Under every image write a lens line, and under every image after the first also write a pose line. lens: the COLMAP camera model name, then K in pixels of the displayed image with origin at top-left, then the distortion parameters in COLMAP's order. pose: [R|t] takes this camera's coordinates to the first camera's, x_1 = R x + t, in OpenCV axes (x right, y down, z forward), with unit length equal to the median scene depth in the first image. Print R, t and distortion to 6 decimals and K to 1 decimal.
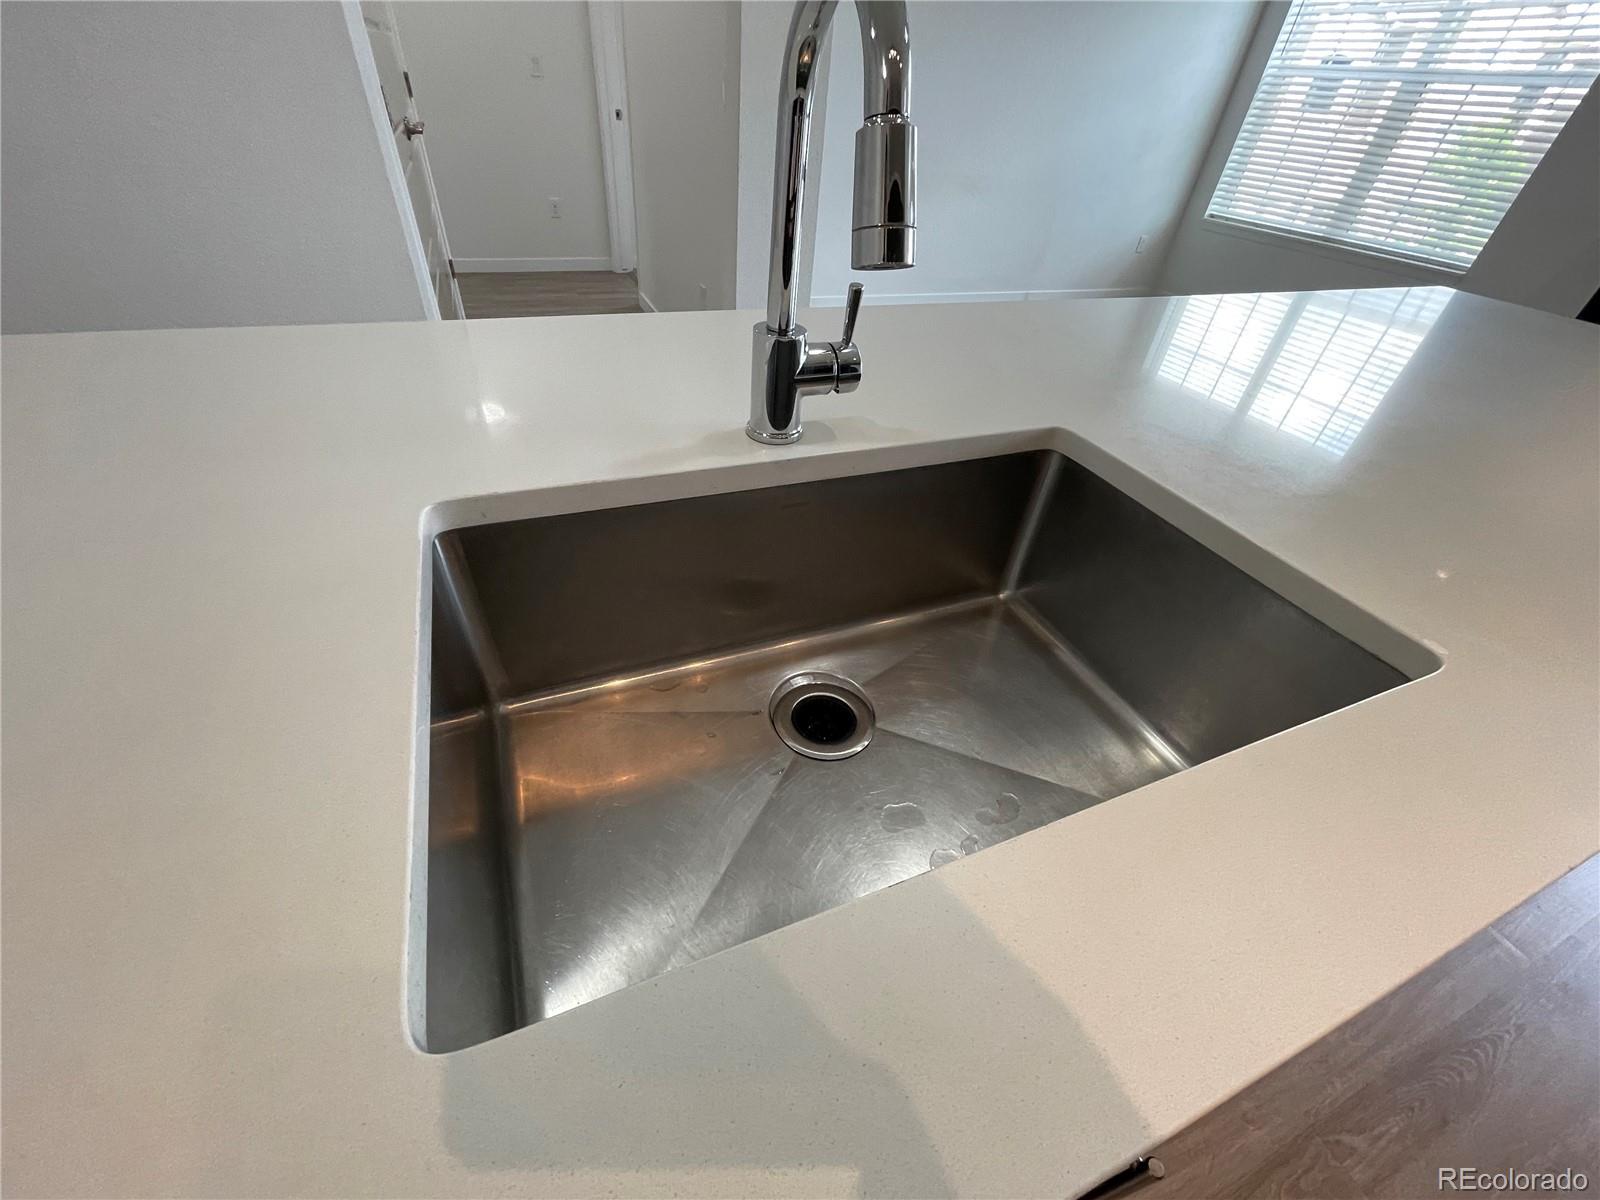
lens RADIAL K [[641.3, 0, 798.8], [0, 641.3, 604.4], [0, 0, 1]] dist [0.000532, -0.001889]
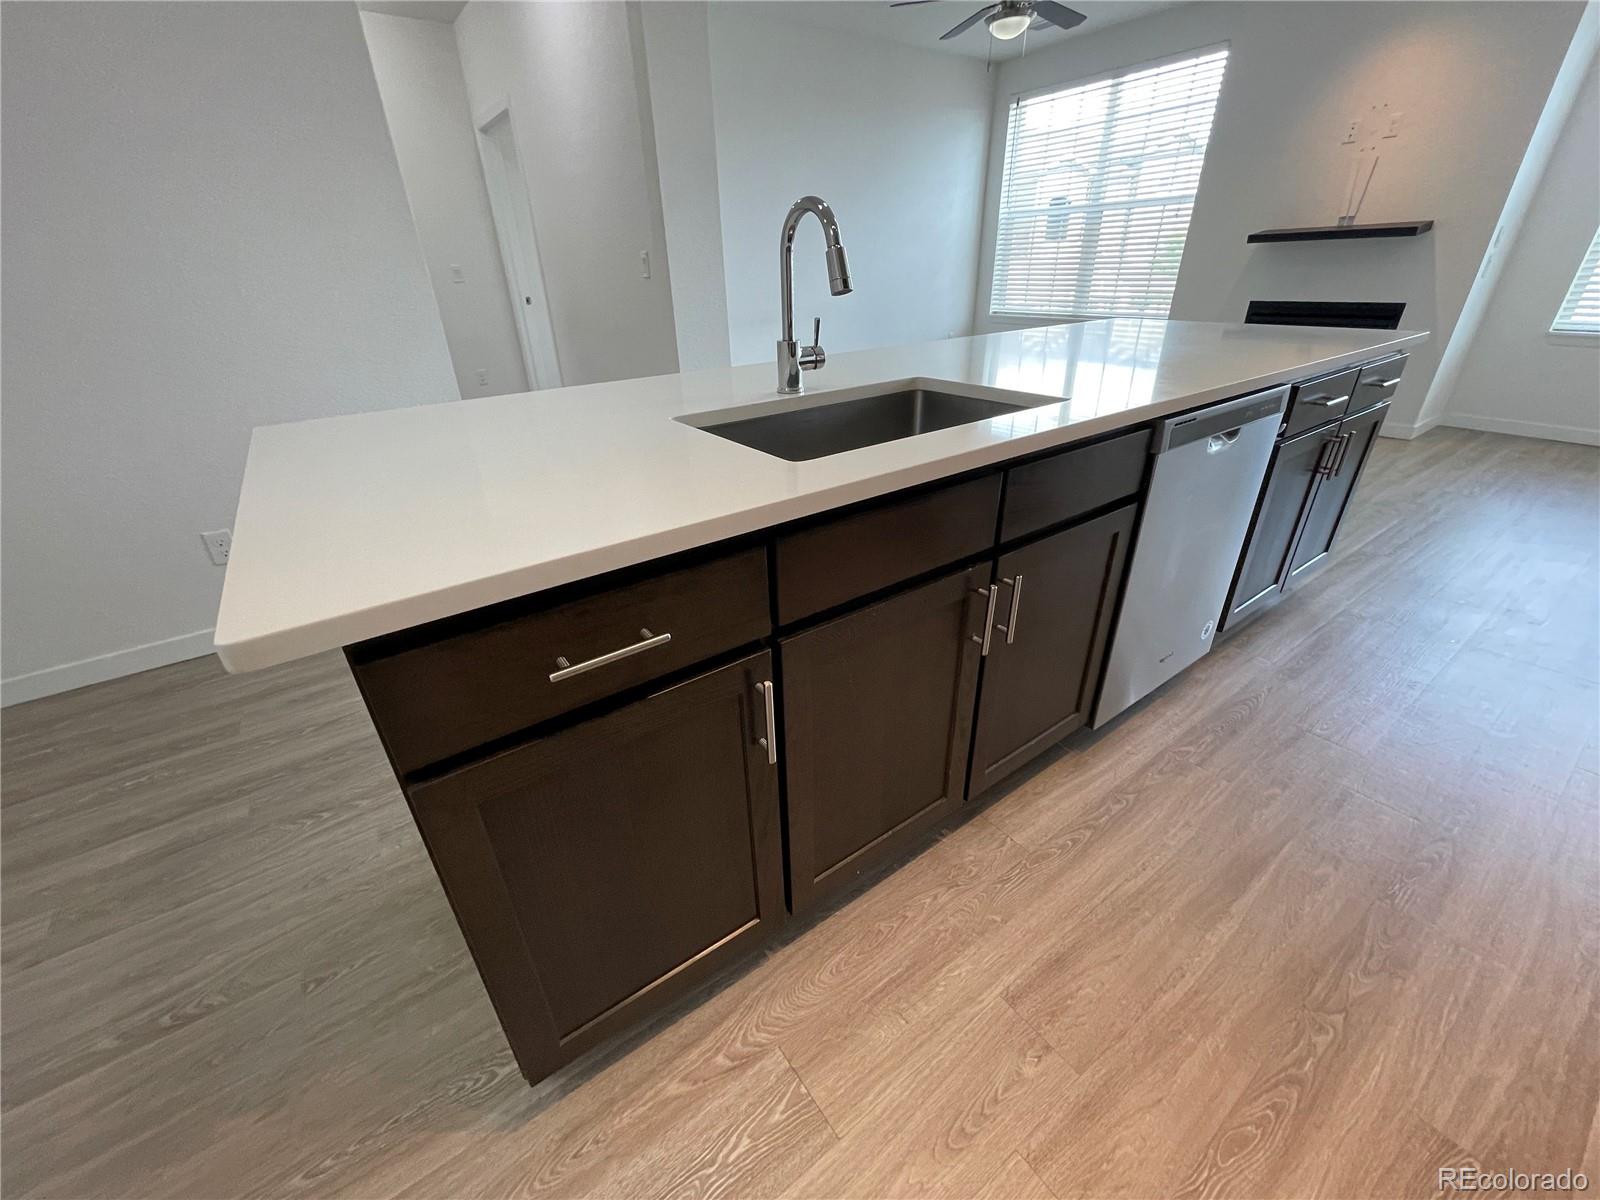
lens RADIAL K [[641.3, 0, 801.5], [0, 641.3, 603.9], [0, 0, 1]] dist [0.000532, -0.001889]
pose [[0.968970, -0.194454, 0.152594, -0.431437], [0.219671, 0.960479, -0.170952, 0.720596], [-0.113321, 0.199168, 0.973391, -0.849196]]
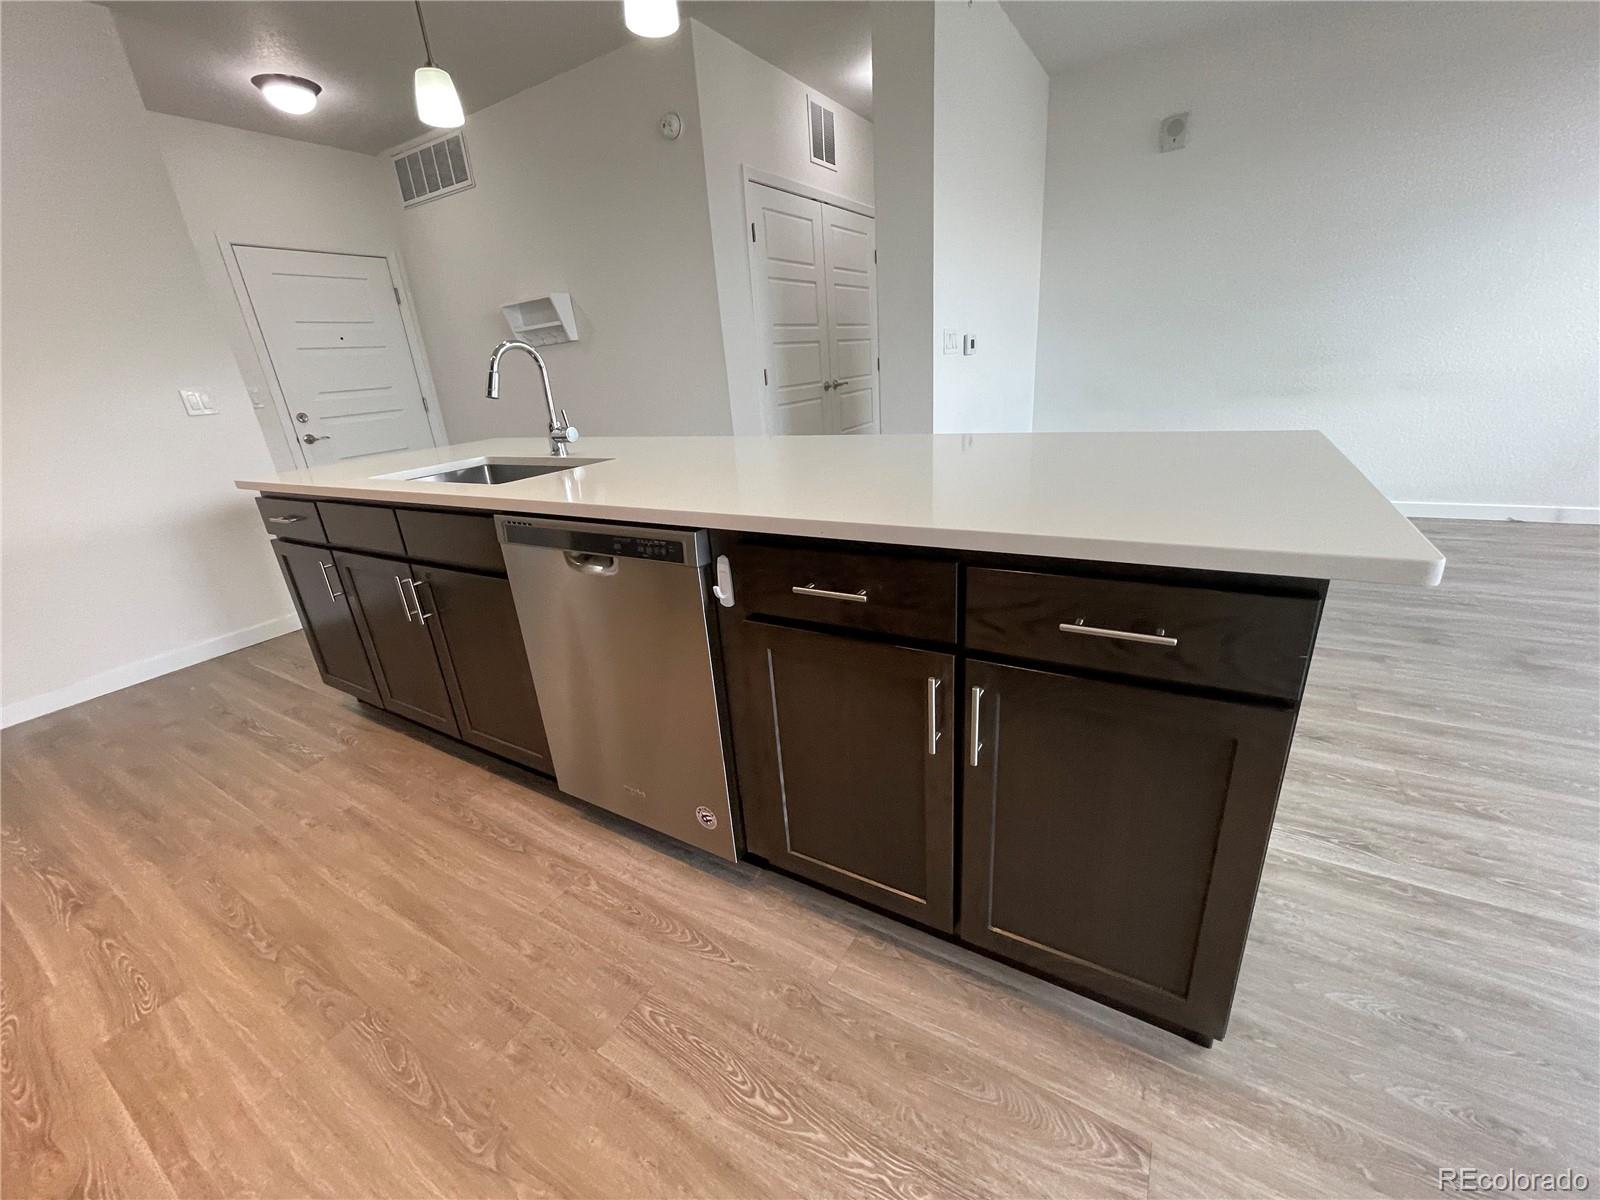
lens RADIAL K [[641.3, 0, 798.5], [0, 641.3, 600.5], [0, 0, 1]] dist [0.000532, -0.001889]
pose [[0.579943, 0.176081, -0.795400, 3.184290], [-0.414458, 0.904335, -0.101994, 0.200009], [0.701349, 0.388811, 0.597441, 0.201704]]
